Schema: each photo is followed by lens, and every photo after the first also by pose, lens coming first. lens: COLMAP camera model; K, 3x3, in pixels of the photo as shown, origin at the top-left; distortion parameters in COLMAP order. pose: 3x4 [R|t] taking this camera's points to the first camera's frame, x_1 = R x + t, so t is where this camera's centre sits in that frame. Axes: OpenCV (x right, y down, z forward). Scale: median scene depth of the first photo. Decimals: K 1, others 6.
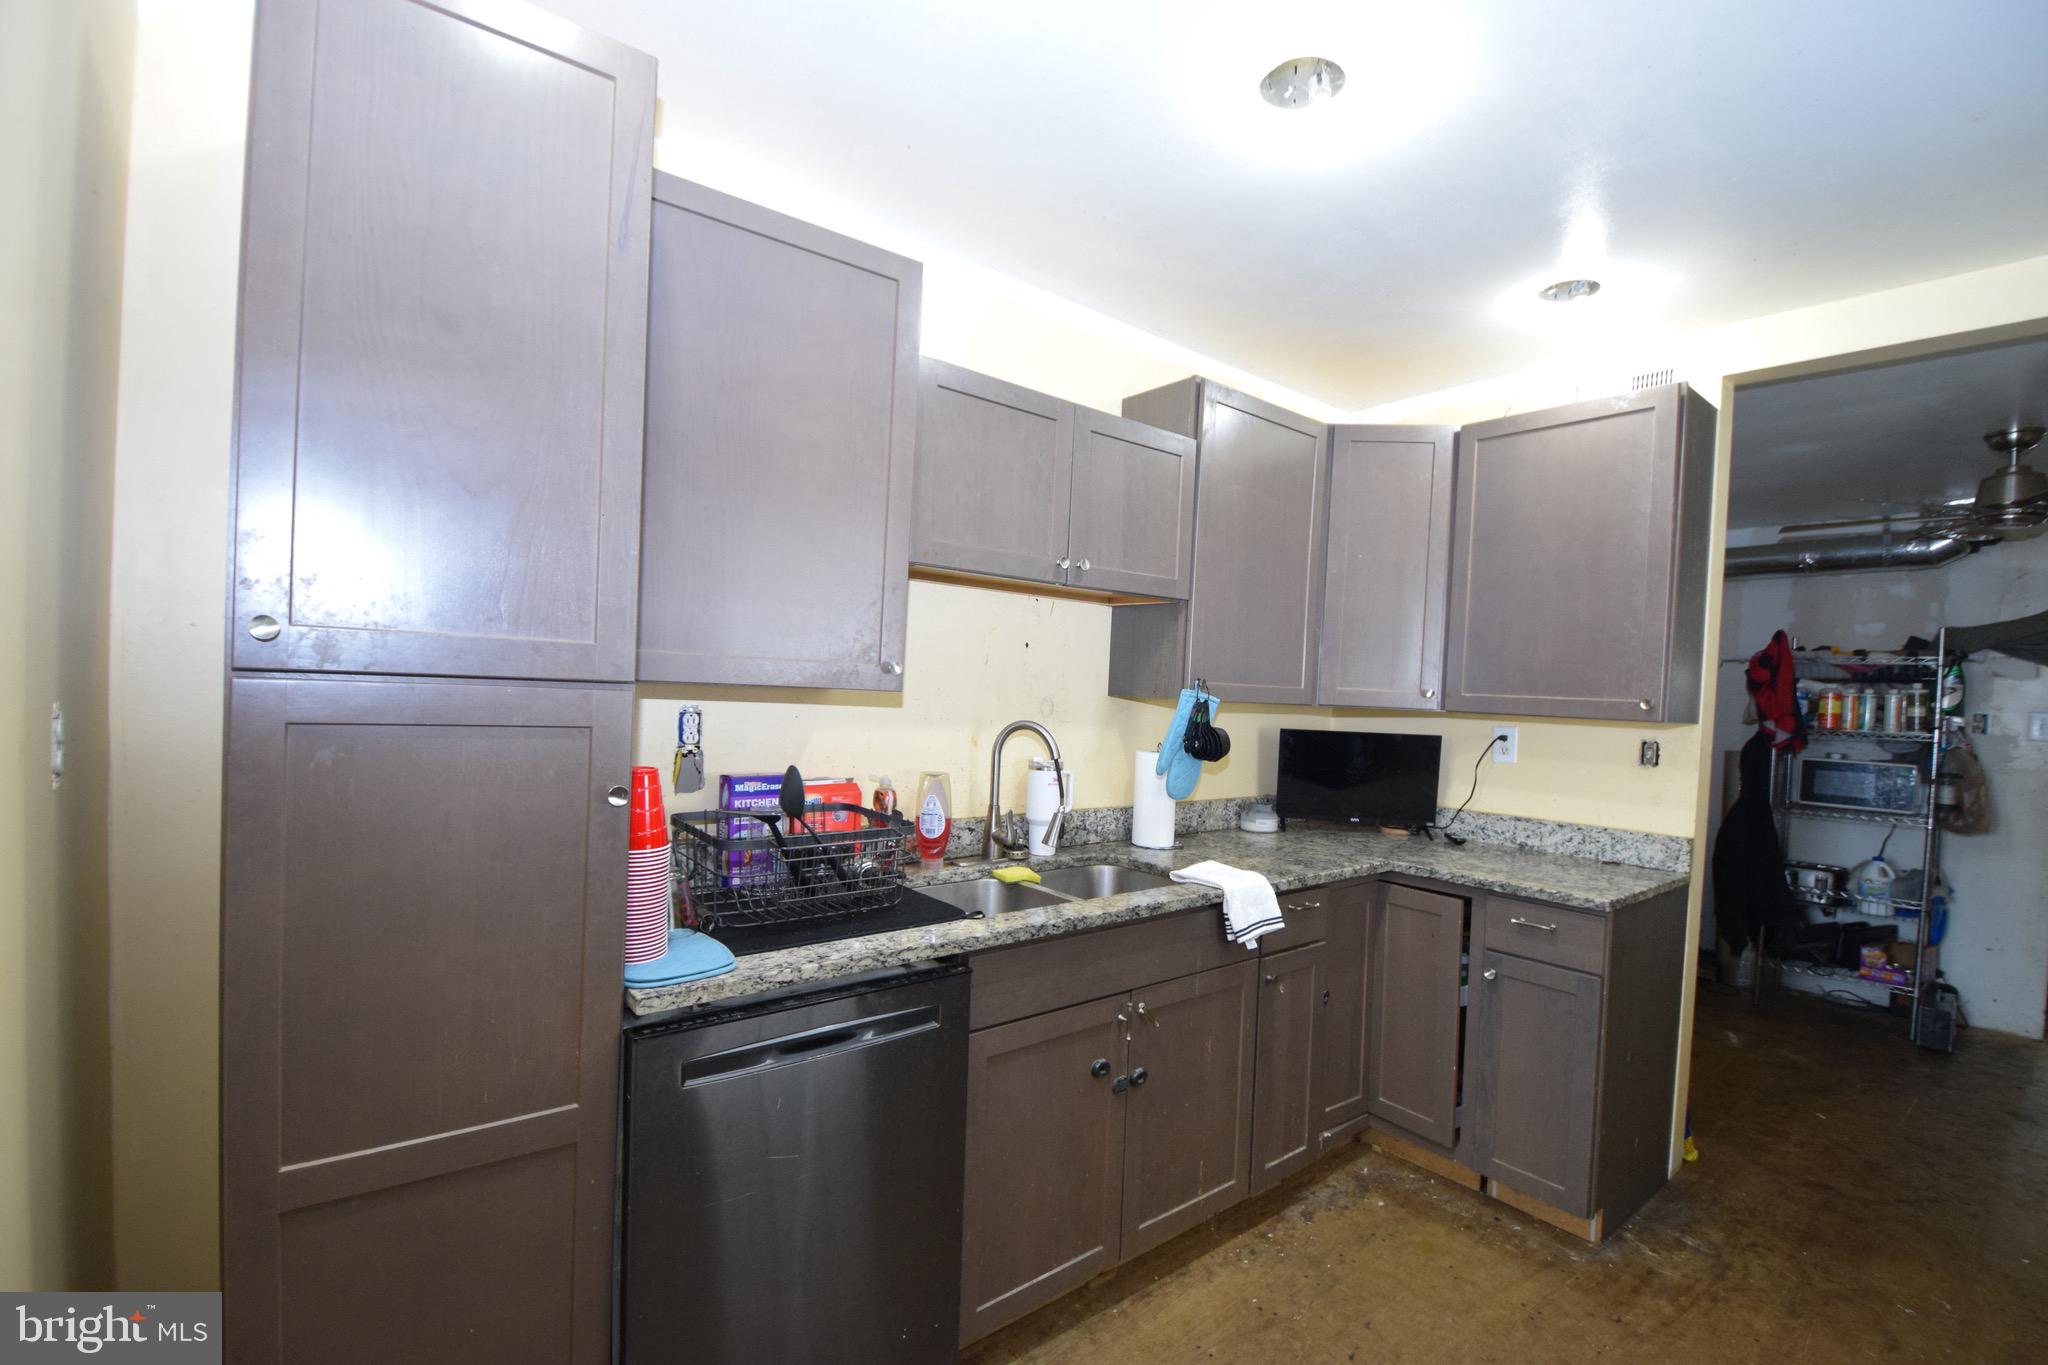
lens RADIAL K [[898.4, 0, 1053.6], [0, 898.4, 710.5], [0, 0, 1]] dist [0.016851, -0.021594]
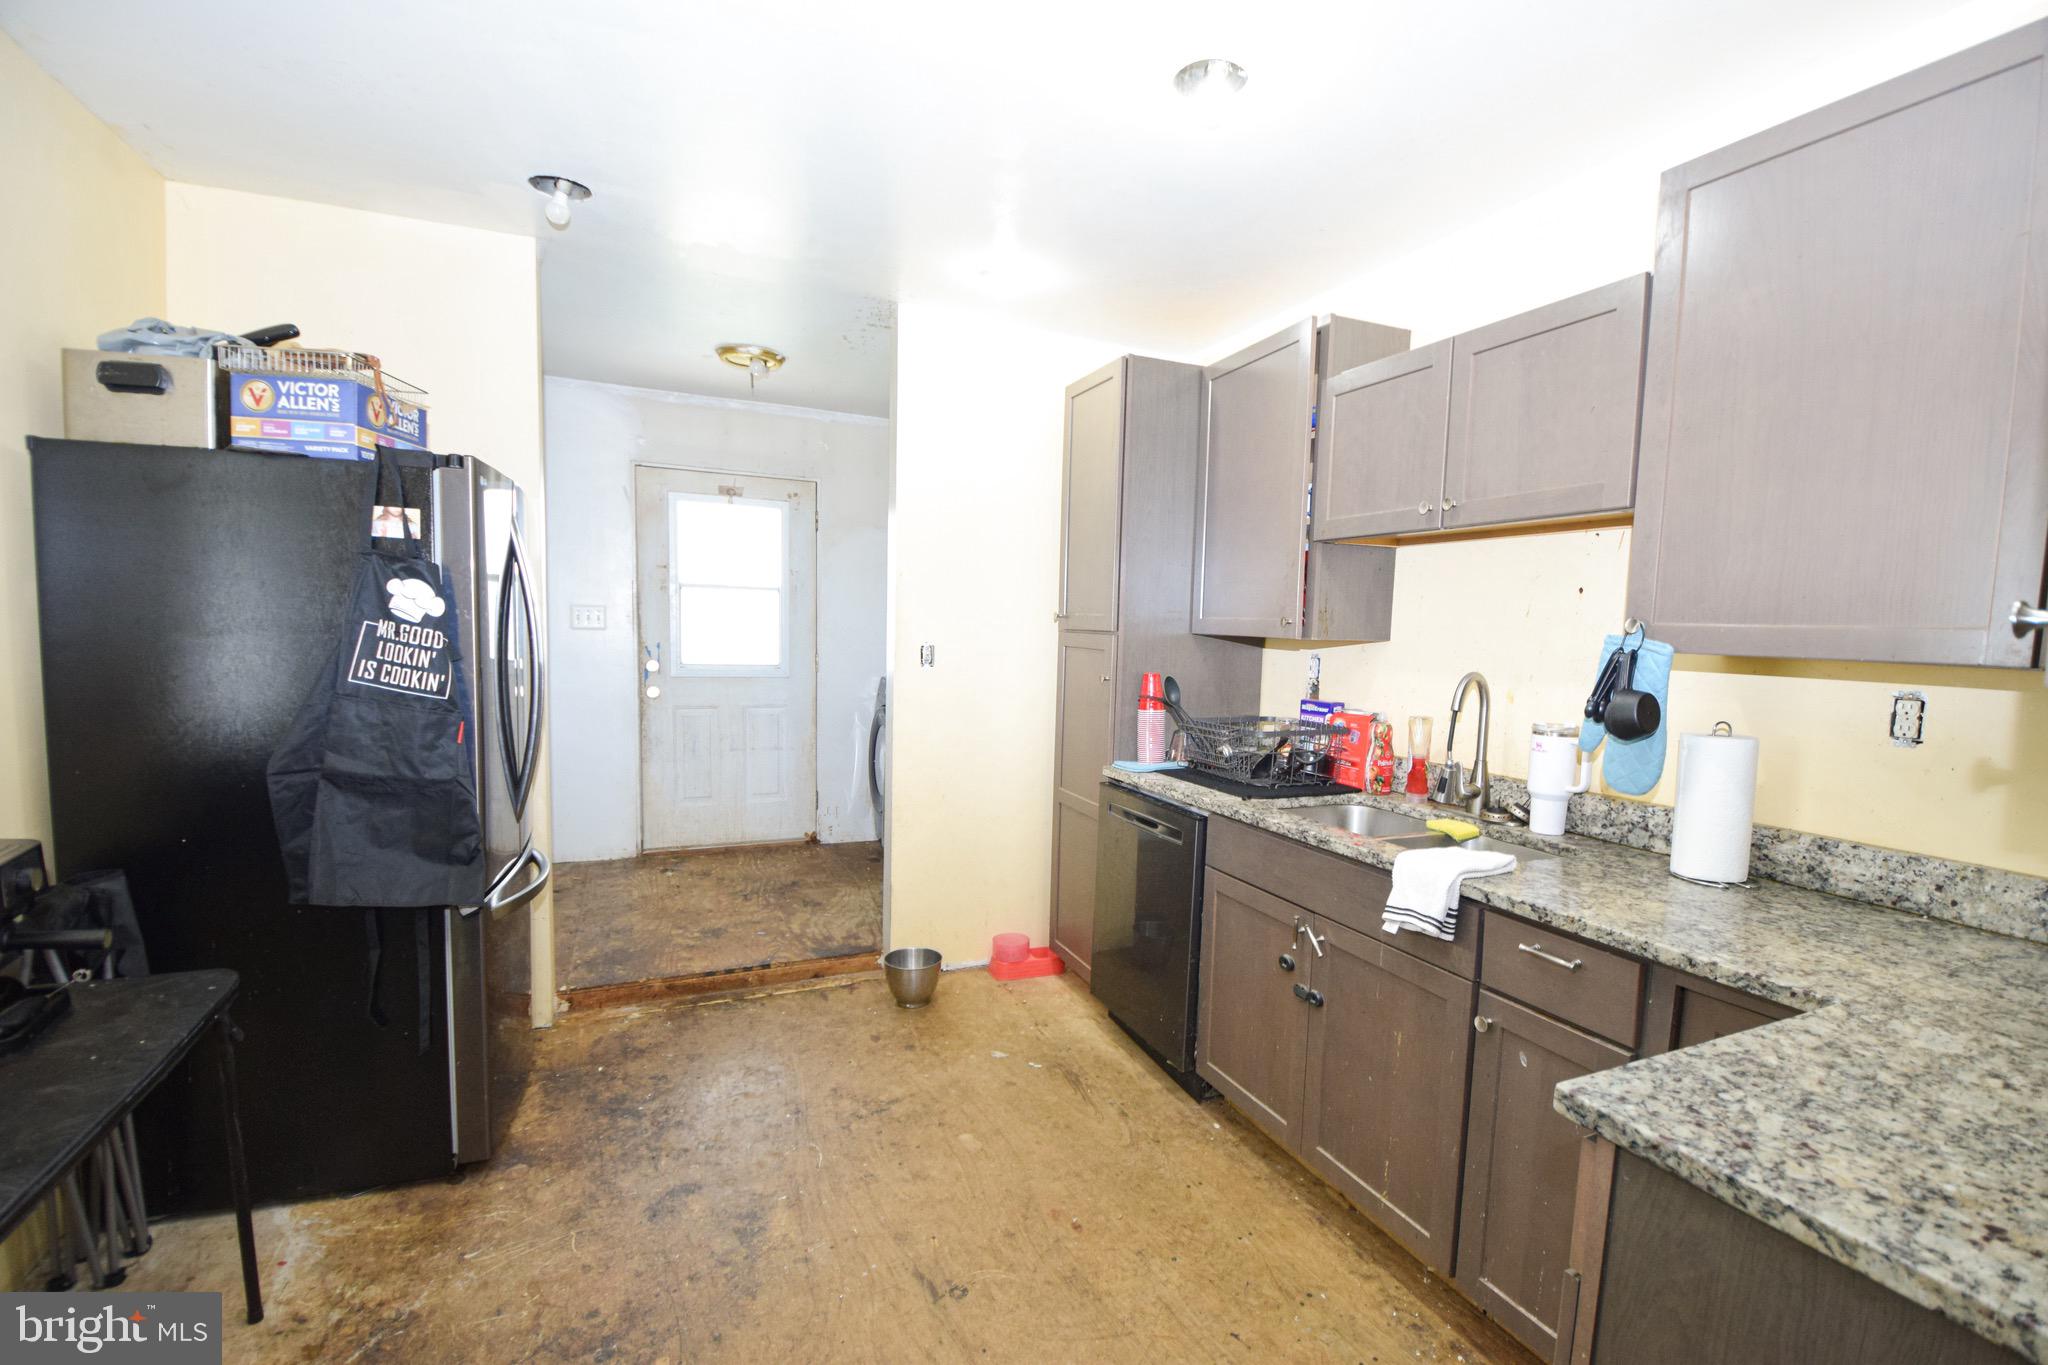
lens RADIAL K [[898.4, 0, 1053.6], [0, 898.4, 710.5], [0, 0, 1]] dist [0.016851, -0.021594]
pose [[-0.257341, 0.041936, -0.965410, 0.945285], [-0.065053, 0.996040, 0.060607, 0.021317], [0.964129, 0.078399, -0.253594, 0.756745]]
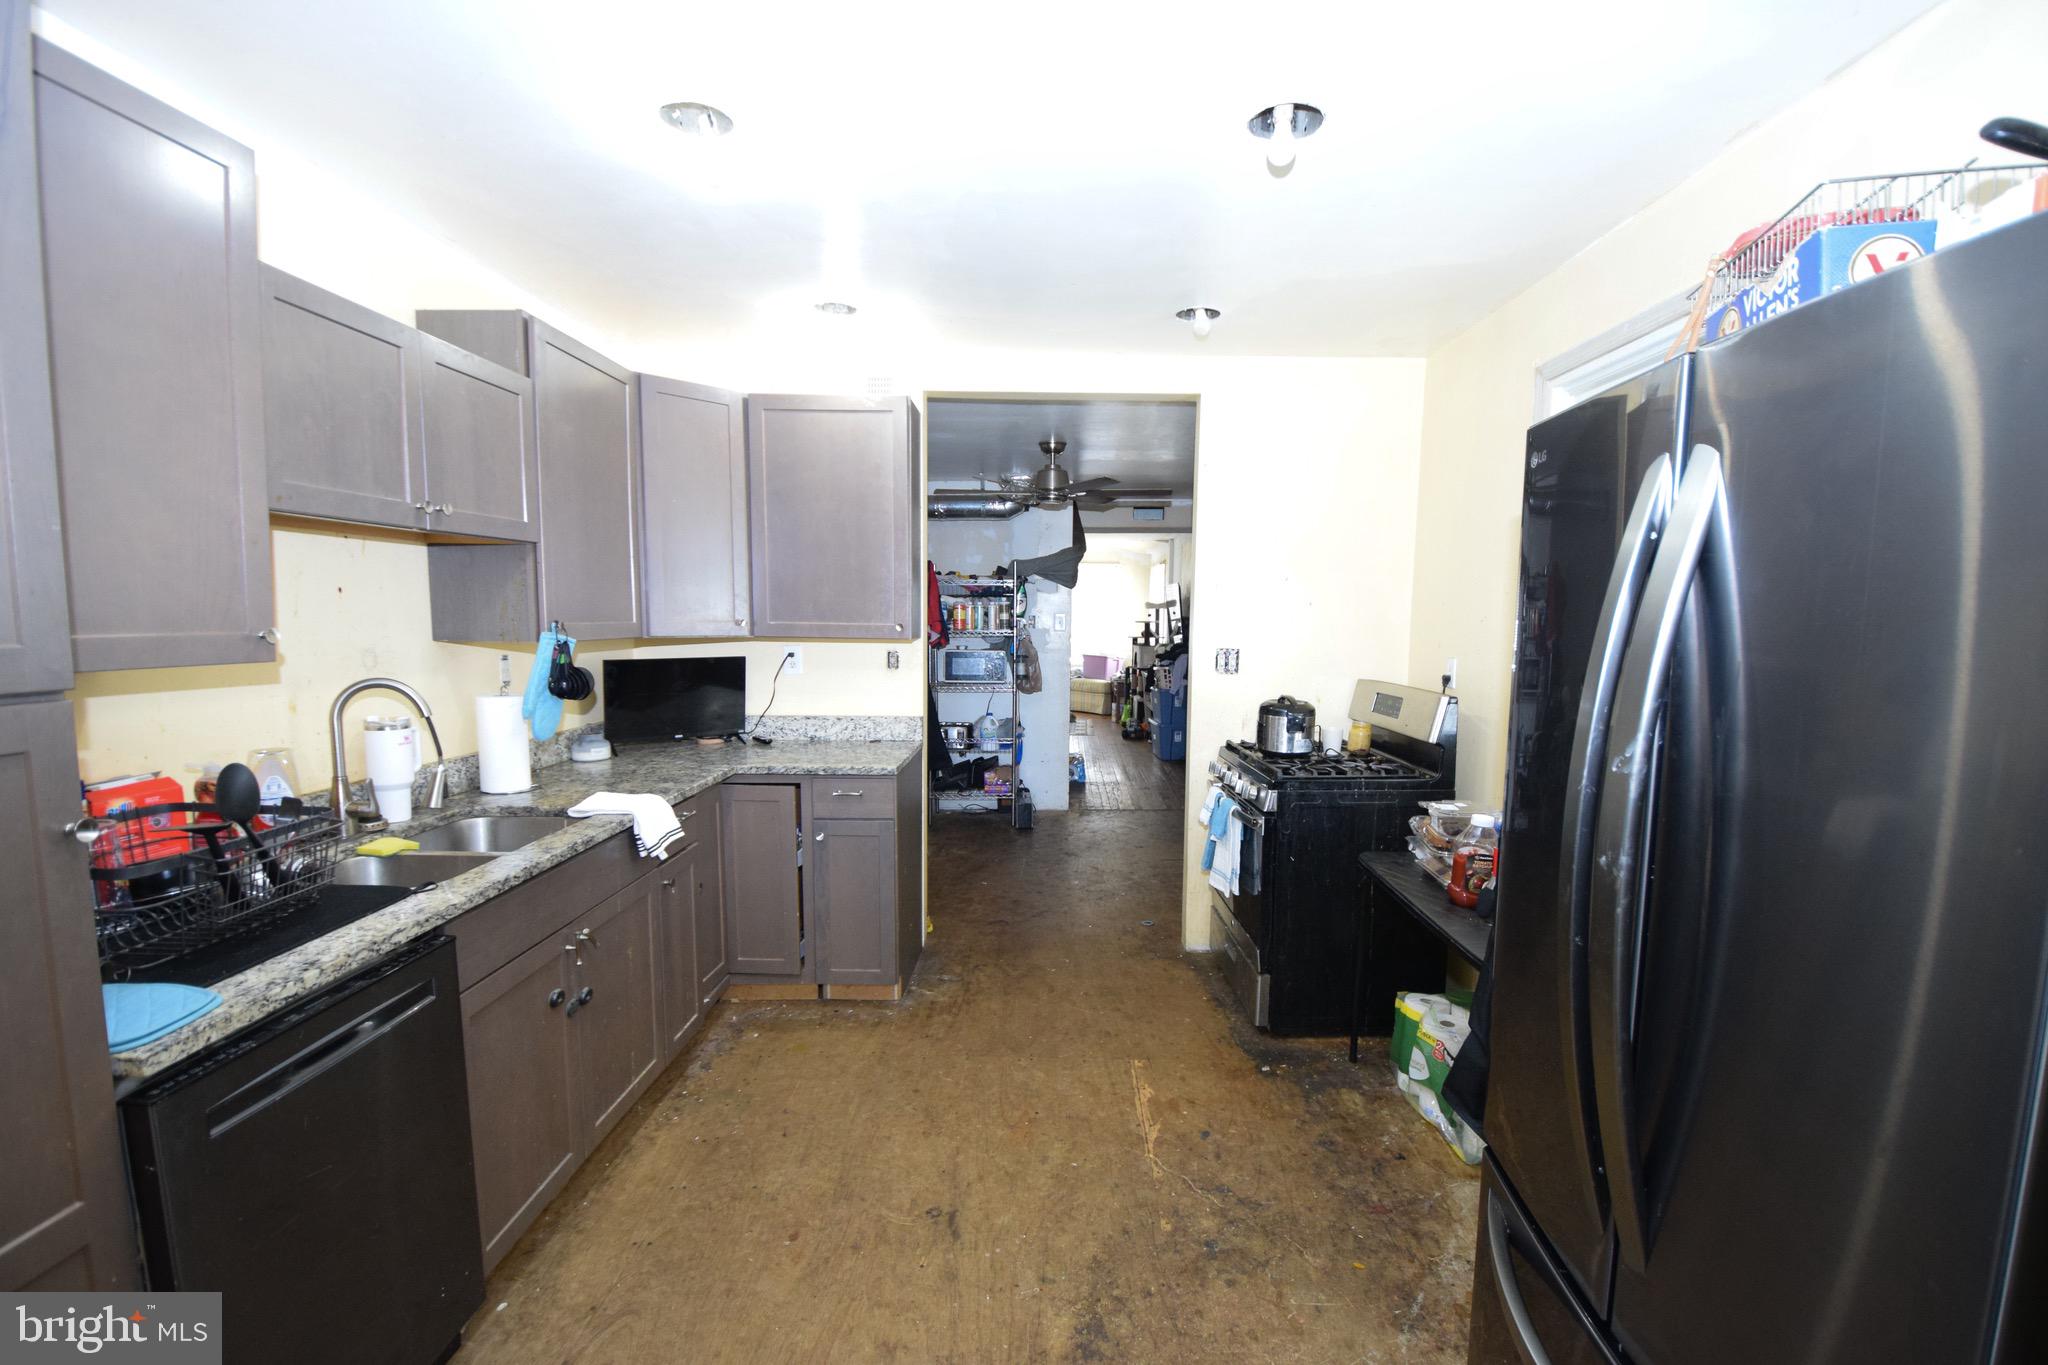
lens RADIAL K [[898.4, 0, 1053.6], [0, 898.4, 710.5], [0, 0, 1]] dist [0.016851, -0.021594]
pose [[0.641662, -0.116801, 0.758042, -0.263741], [0.033432, 0.991656, 0.124498, -0.042867], [-0.766258, -0.054543, 0.640213, -0.093837]]
